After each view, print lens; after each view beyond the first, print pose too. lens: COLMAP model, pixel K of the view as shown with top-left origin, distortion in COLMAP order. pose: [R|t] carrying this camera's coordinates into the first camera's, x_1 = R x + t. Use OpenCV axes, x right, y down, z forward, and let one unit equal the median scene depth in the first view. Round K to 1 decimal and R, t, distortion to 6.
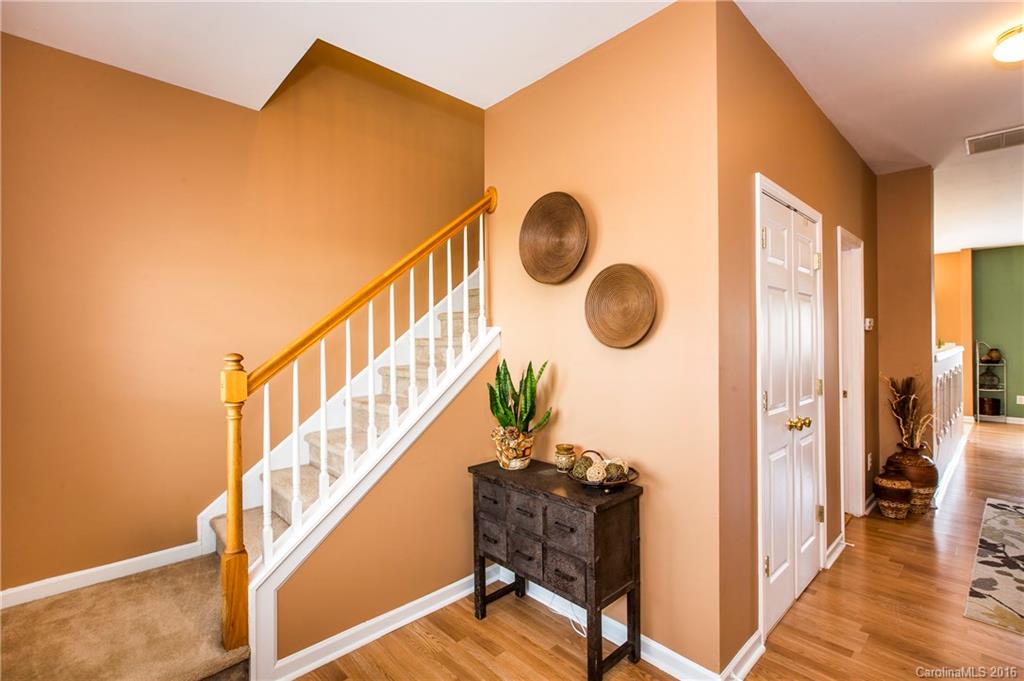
lens RADIAL K [[467.1, 0, 519.3], [0, 467.1, 333.7], [0, 0, 1]] dist [0.003498, -0.000119]
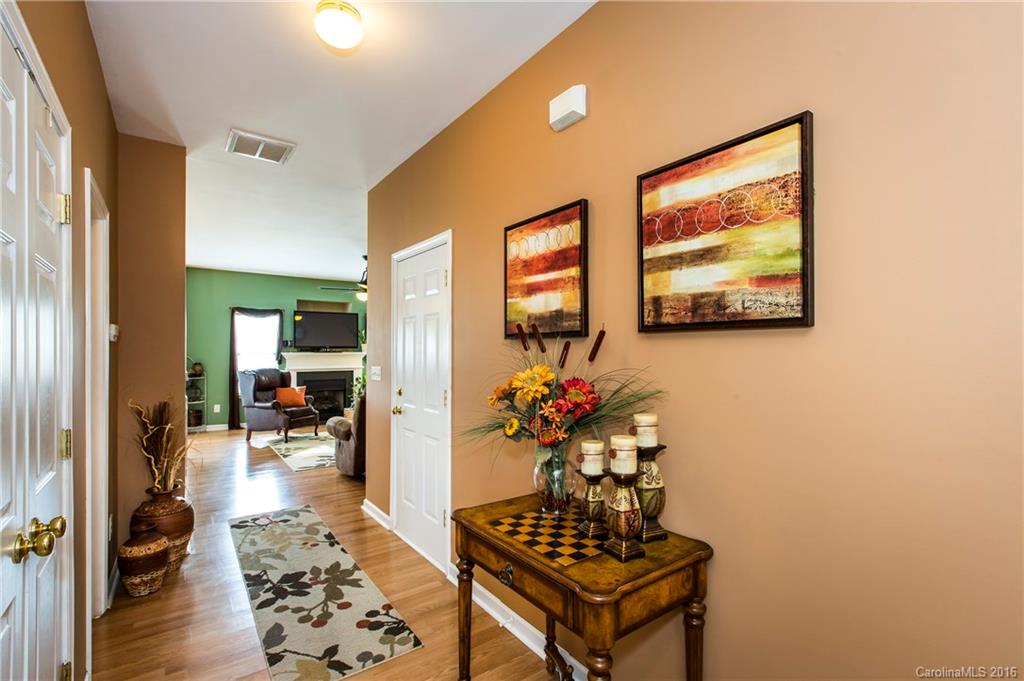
lens RADIAL K [[467.1, 0, 511.4], [0, 467.1, 351.4], [0, 0, 1]] dist [0.003498, -0.000119]
pose [[0.136752, 0.005861, 0.990588, 0.133452], [-0.013307, 0.999903, -0.004079, 0.002636], [-0.990516, -0.012623, 0.136816, 0.316289]]
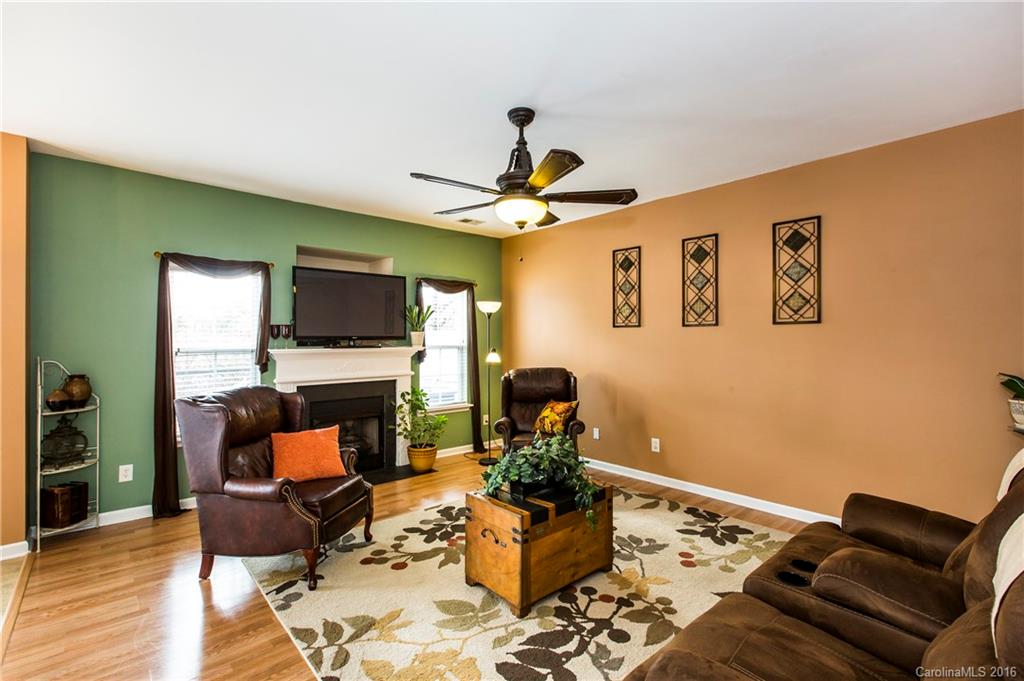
lens RADIAL K [[467.1, 0, 511.3], [0, 467.1, 338.4], [0, 0, 1]] dist [0.003498, -0.000119]
pose [[0.036017, 0.011728, 0.999282, 1.150465], [-0.009013, 0.999894, -0.011410, -0.004360], [-0.999311, -0.008596, 0.036119, 1.128405]]
